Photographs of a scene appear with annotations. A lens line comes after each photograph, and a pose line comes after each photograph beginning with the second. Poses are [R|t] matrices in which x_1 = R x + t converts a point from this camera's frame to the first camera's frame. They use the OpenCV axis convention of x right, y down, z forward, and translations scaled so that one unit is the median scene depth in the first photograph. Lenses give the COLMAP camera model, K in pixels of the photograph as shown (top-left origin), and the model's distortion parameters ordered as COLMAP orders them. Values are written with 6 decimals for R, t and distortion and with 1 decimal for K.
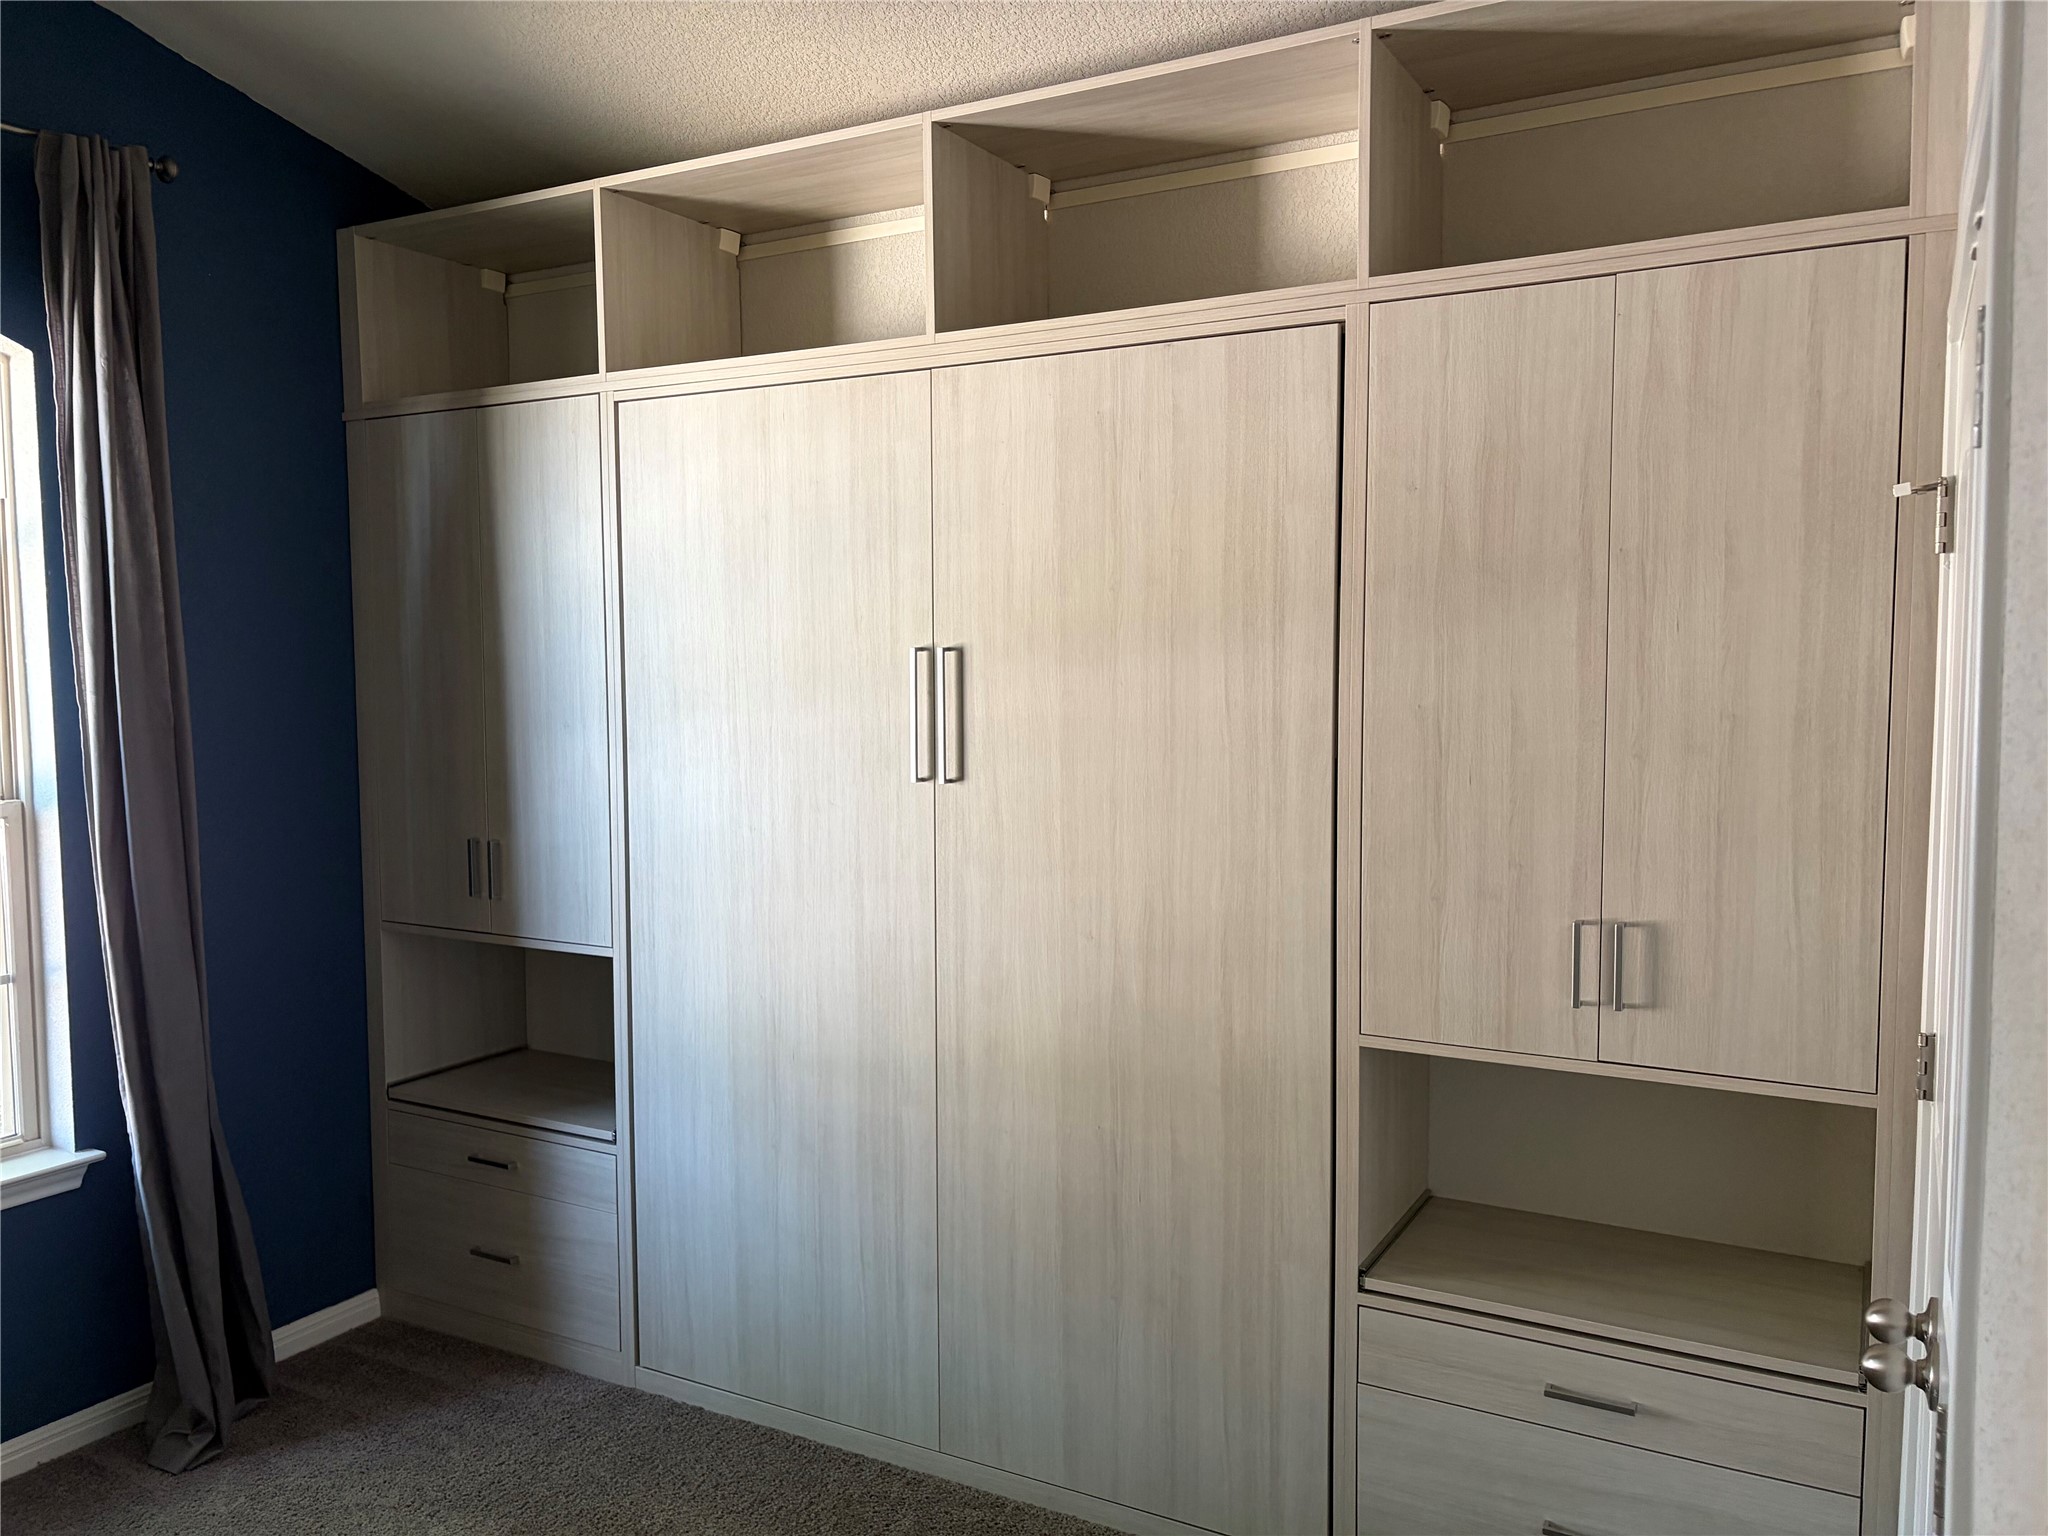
lens RADIAL K [[1552.8, 0, 1024.3], [0, 1552.8, 773.1], [0, 0, 1]] dist [0.039580, -0.039090]
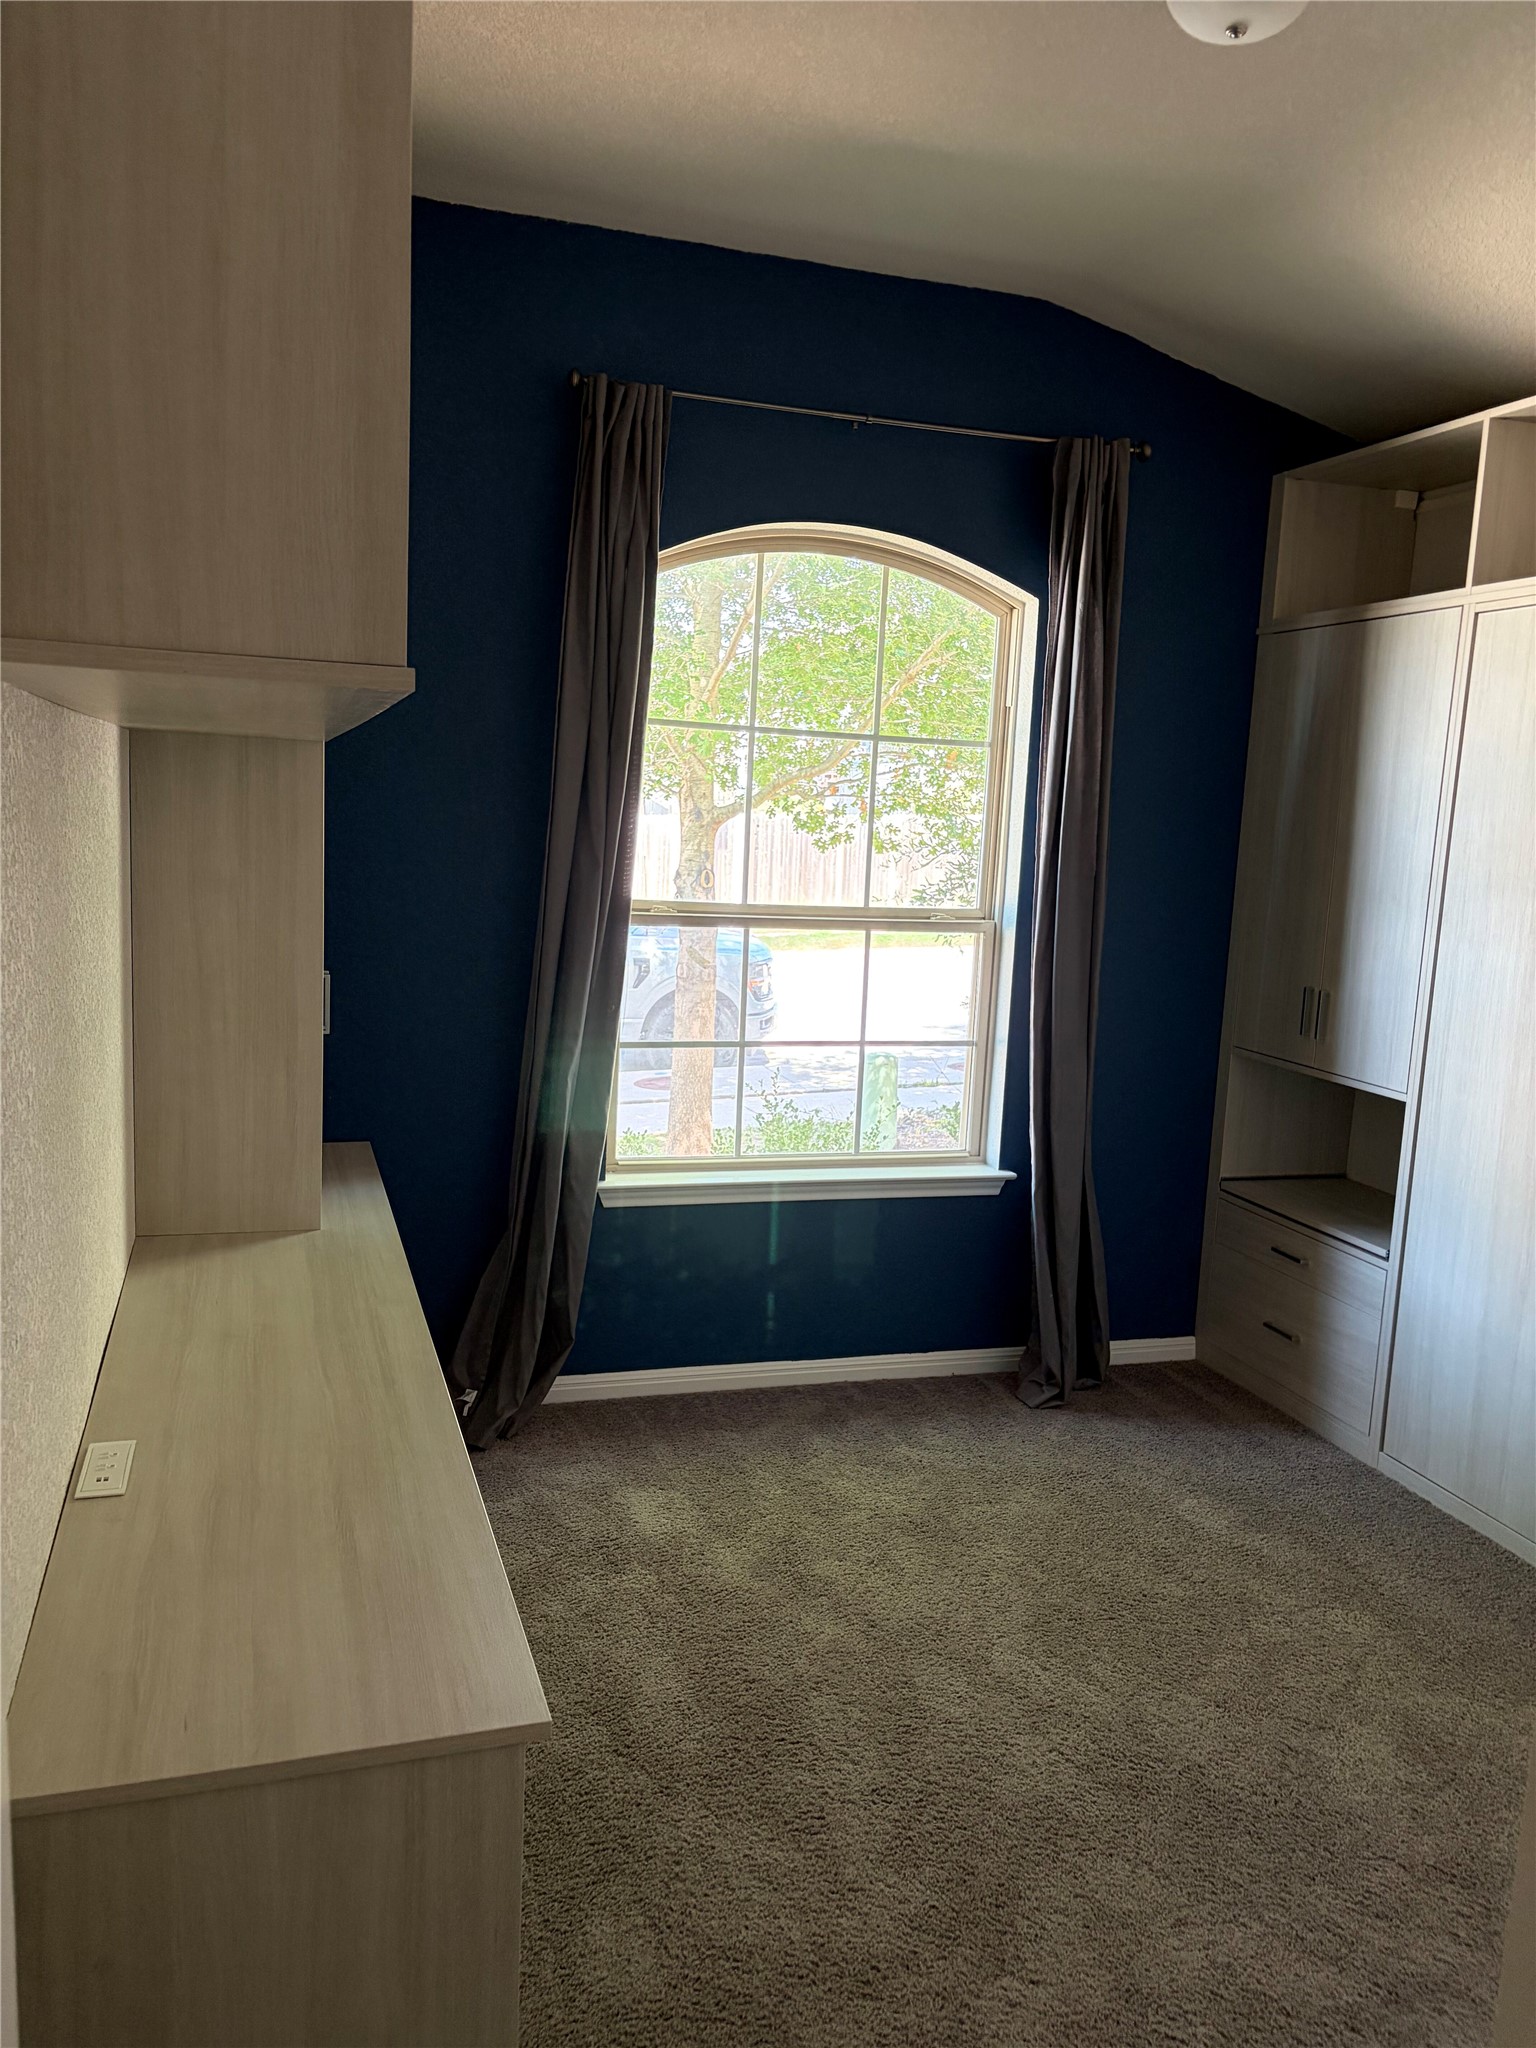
lens RADIAL K [[1552.8, 0, 773.5], [0, 1552.8, 1016.0], [0, 0, 1]] dist [0.039580, -0.039090]
pose [[0.732873, 0.129415, -0.667943, 0.157627], [-0.099075, 0.991578, 0.083414, 0.005232], [0.673113, 0.005045, 0.739523, -0.169342]]
